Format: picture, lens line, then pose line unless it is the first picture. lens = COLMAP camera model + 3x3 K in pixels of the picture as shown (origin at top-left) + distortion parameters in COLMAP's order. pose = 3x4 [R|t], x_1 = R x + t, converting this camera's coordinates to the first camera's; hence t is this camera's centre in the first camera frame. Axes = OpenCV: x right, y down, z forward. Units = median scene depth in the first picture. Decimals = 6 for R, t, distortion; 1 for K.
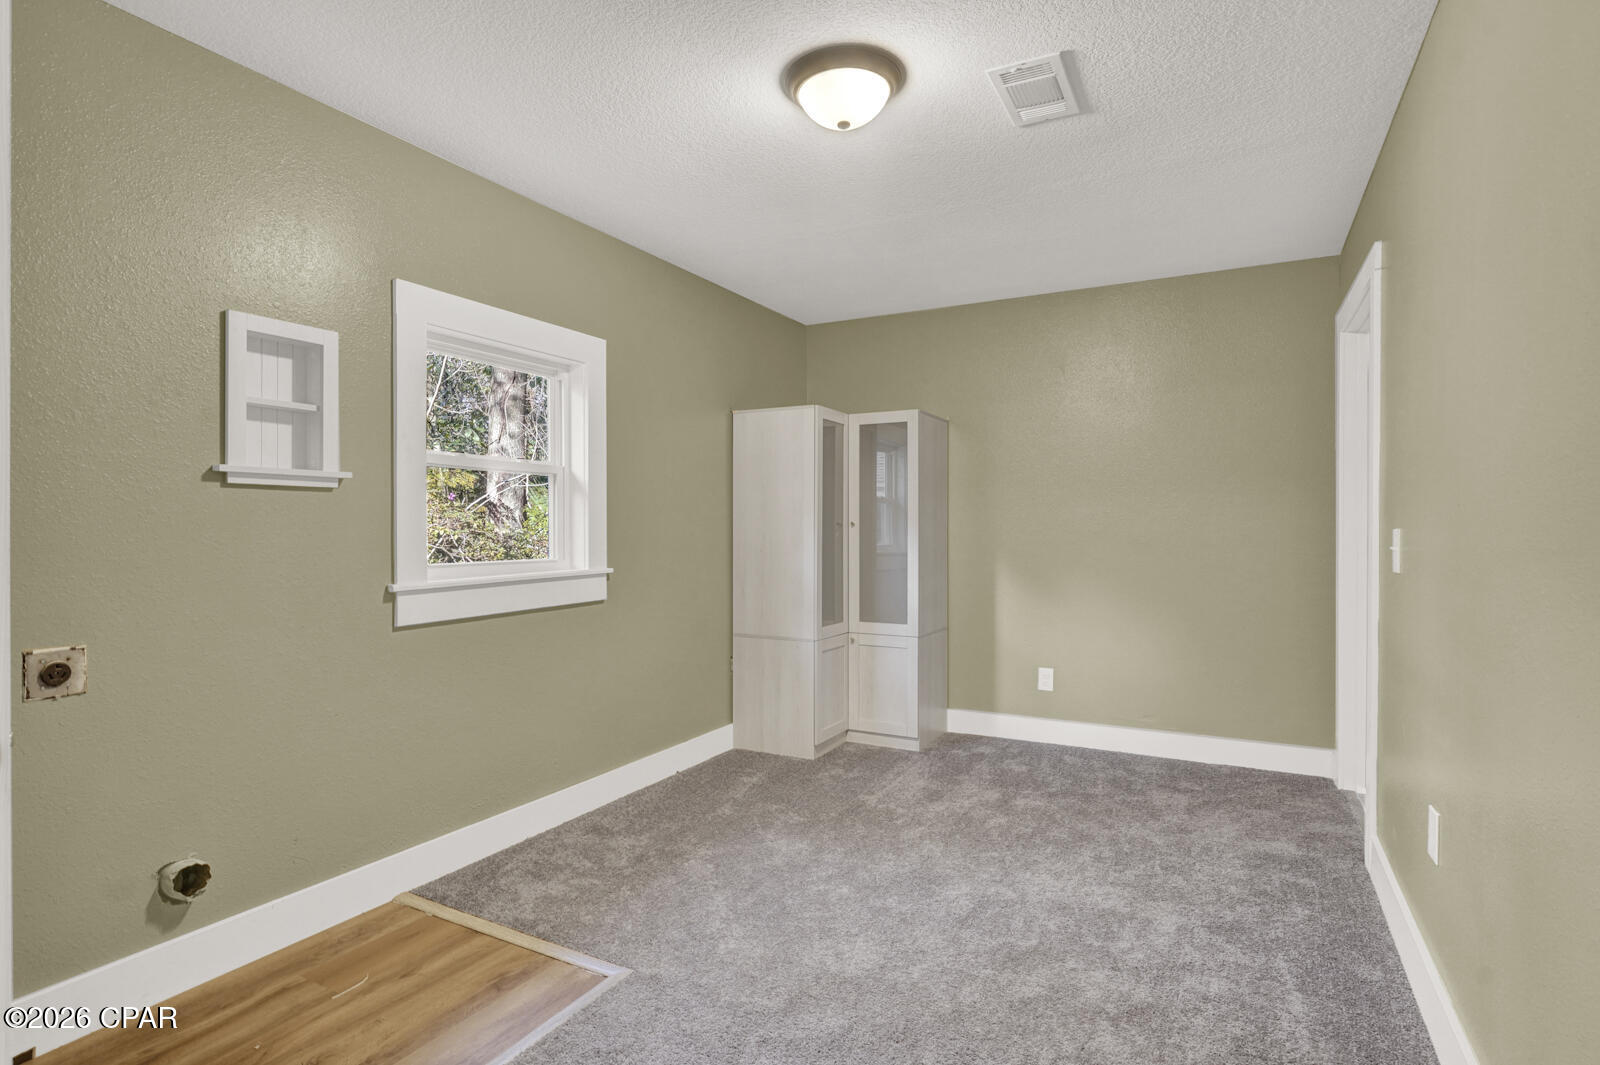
lens RADIAL K [[800.8, 0, 797.7], [0, 800.8, 528.9], [0, 0, 1]] dist [-0.000931, -0.000195]
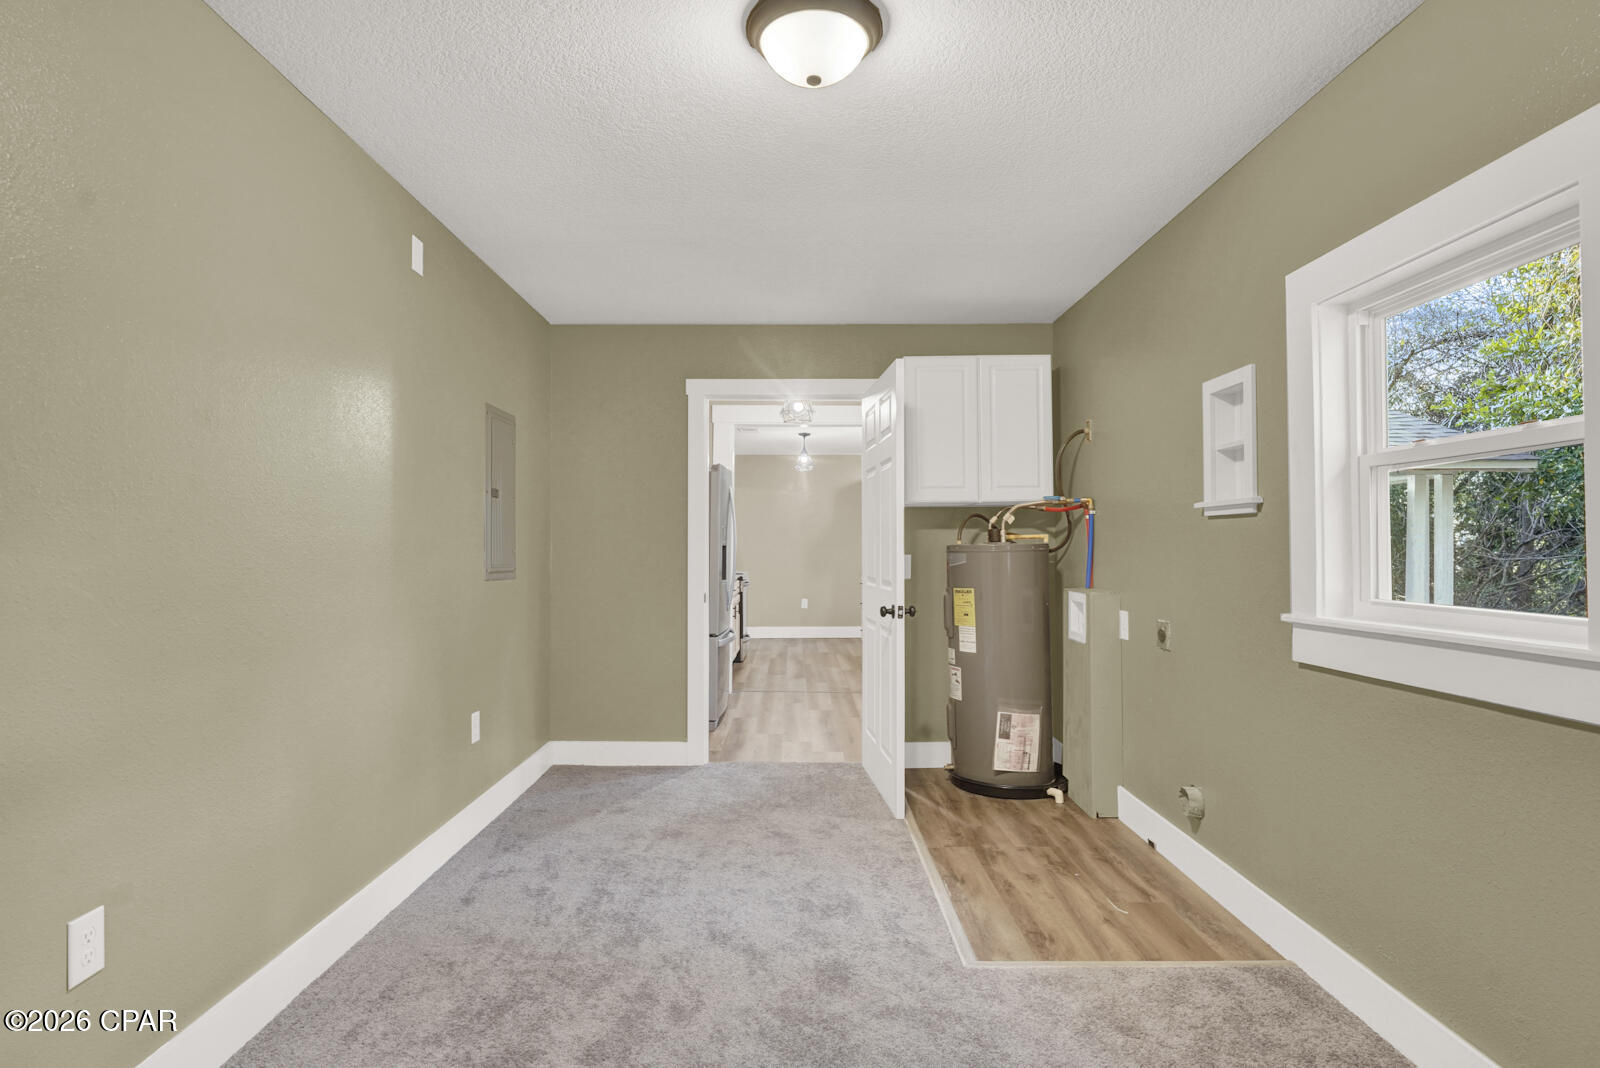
lens RADIAL K [[800.8, 0, 796.4], [0, 800.8, 539.3], [0, 0, 1]] dist [-0.000931, -0.000195]
pose [[-0.873964, -0.005791, -0.485956, 0.523092], [-0.003146, 0.999975, -0.006257, -0.010106], [0.485981, -0.003939, -0.873961, 1.868268]]
